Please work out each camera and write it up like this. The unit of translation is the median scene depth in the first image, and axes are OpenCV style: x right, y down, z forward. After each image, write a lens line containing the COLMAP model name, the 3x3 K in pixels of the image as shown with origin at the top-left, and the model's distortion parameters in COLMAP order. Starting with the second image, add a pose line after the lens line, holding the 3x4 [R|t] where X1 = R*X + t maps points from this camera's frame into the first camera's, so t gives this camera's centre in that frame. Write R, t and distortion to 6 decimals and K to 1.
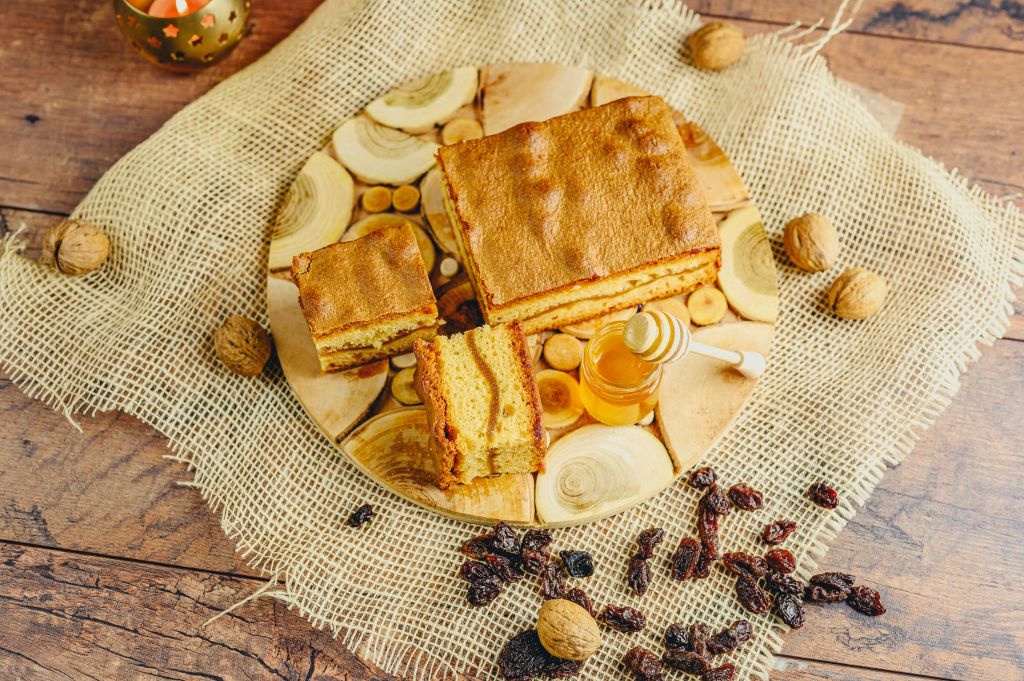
lens RADIAL K [[1469.2, 0, 512.0], [0, 1469.2, 340.5], [0, 0, 1]] dist [-0.010859, -0.003774]
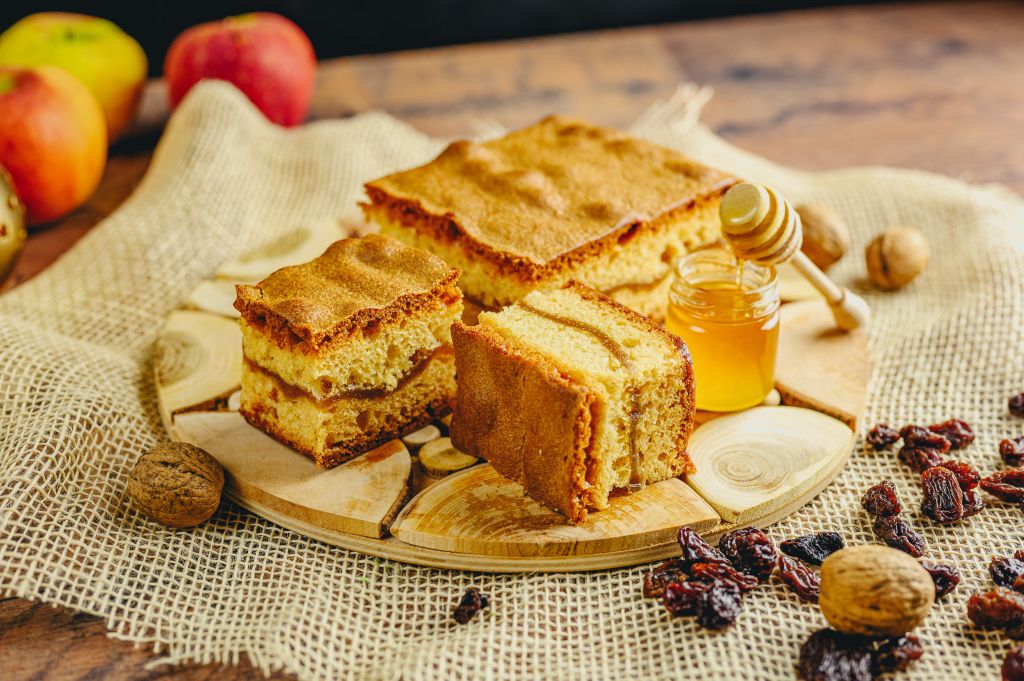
lens RADIAL K [[1469.2, 0, 512.0], [0, 1469.2, 340.5], [0, 0, 1]] dist [-0.010859, -0.003774]
pose [[0.895588, -0.218649, 0.387447, -0.290227], [0.404171, 0.763839, -0.503185, 0.338469], [-0.185926, 0.607241, 0.772457, 0.456315]]
